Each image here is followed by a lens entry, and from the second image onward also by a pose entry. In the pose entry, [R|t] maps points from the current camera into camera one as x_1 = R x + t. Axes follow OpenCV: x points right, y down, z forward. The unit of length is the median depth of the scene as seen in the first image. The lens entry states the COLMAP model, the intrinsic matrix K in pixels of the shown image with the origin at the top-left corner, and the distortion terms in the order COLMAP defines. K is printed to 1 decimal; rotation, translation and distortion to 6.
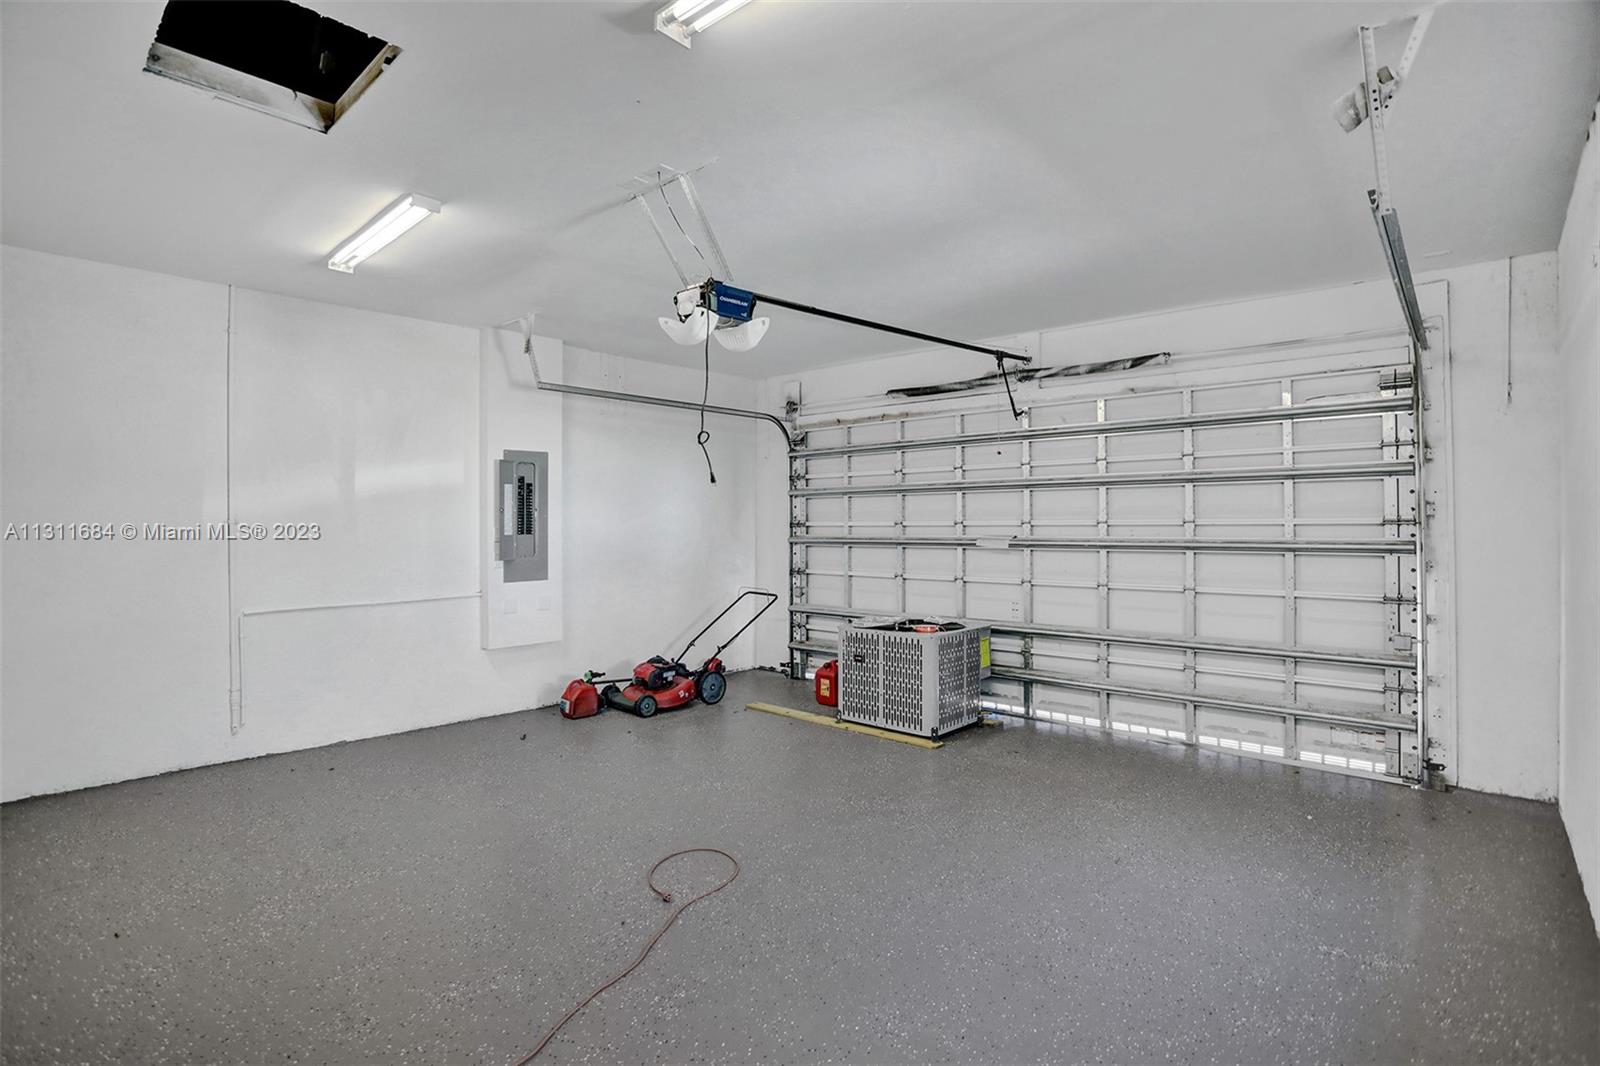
lens RADIAL K [[775.1, 0, 780.6], [0, 775.1, 520.5], [0, 0, 1]] dist [-0.061353, 0.027399]
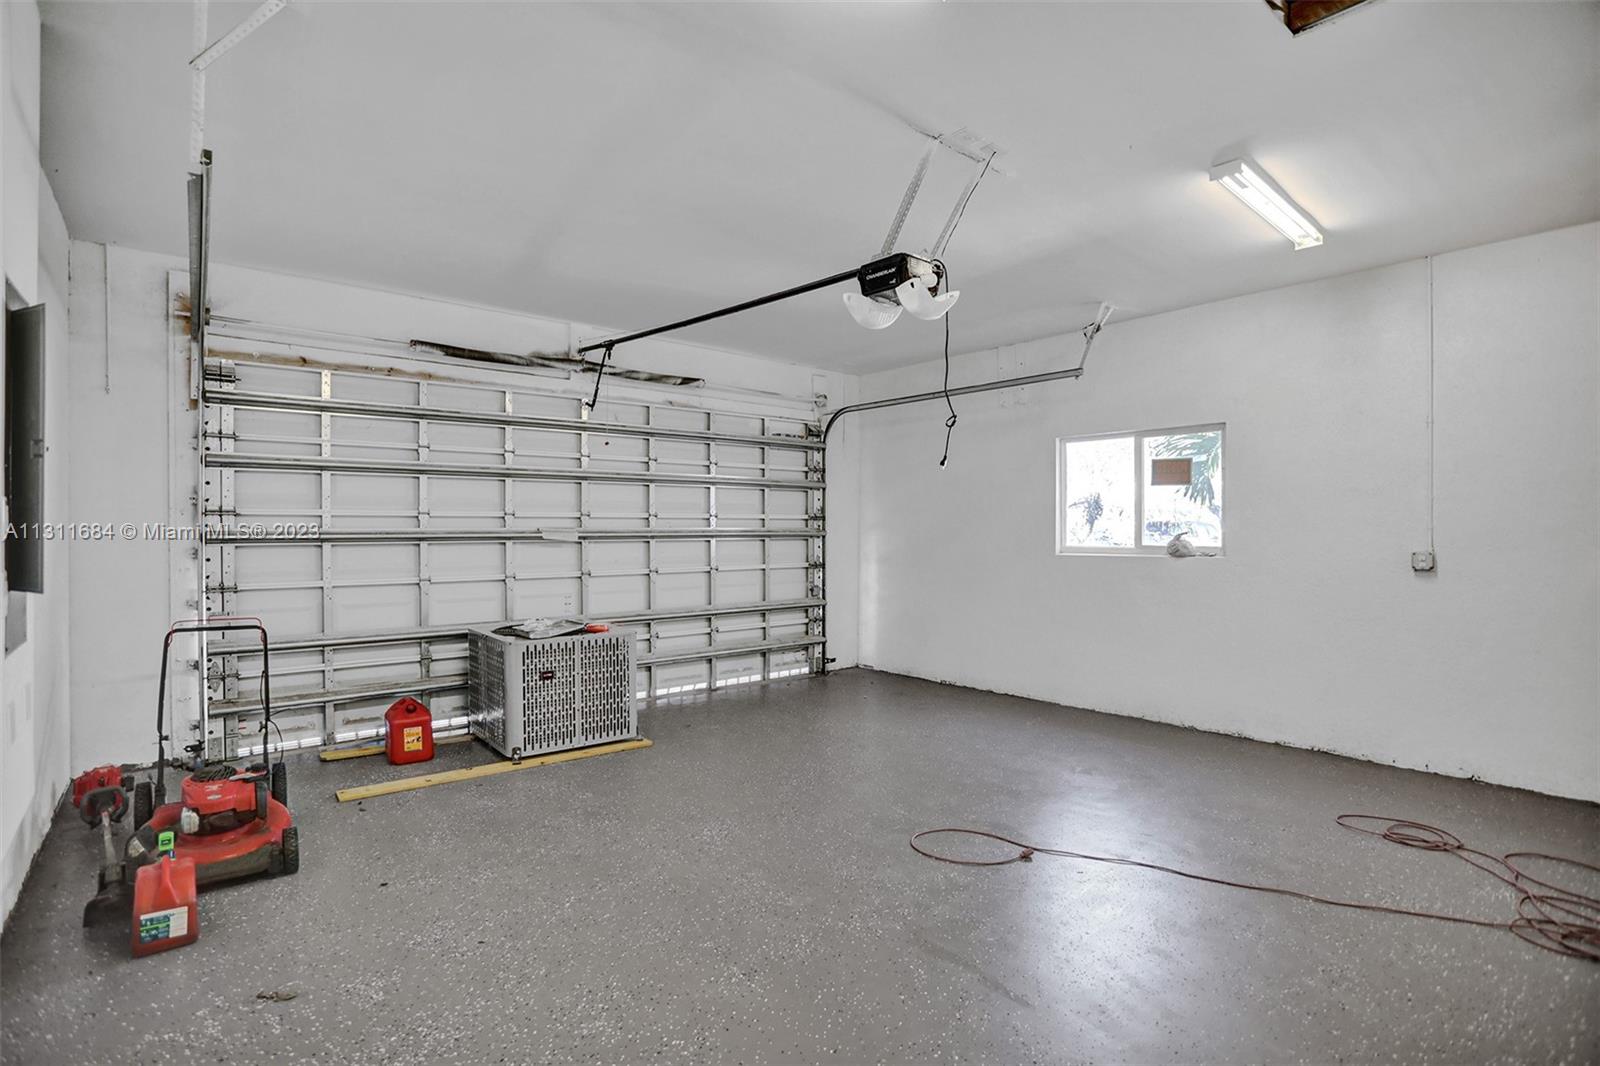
lens RADIAL K [[780.3, 0, 800.0], [0, 780.3, 533.0], [0, 0, 1]] dist [-0.060614, 0.028241]
pose [[0.158308, -0.012856, 0.987306, -0.685049], [-0.016304, 0.999745, 0.015632, 0.007002], [-0.987255, -0.018571, 0.158058, 0.609691]]
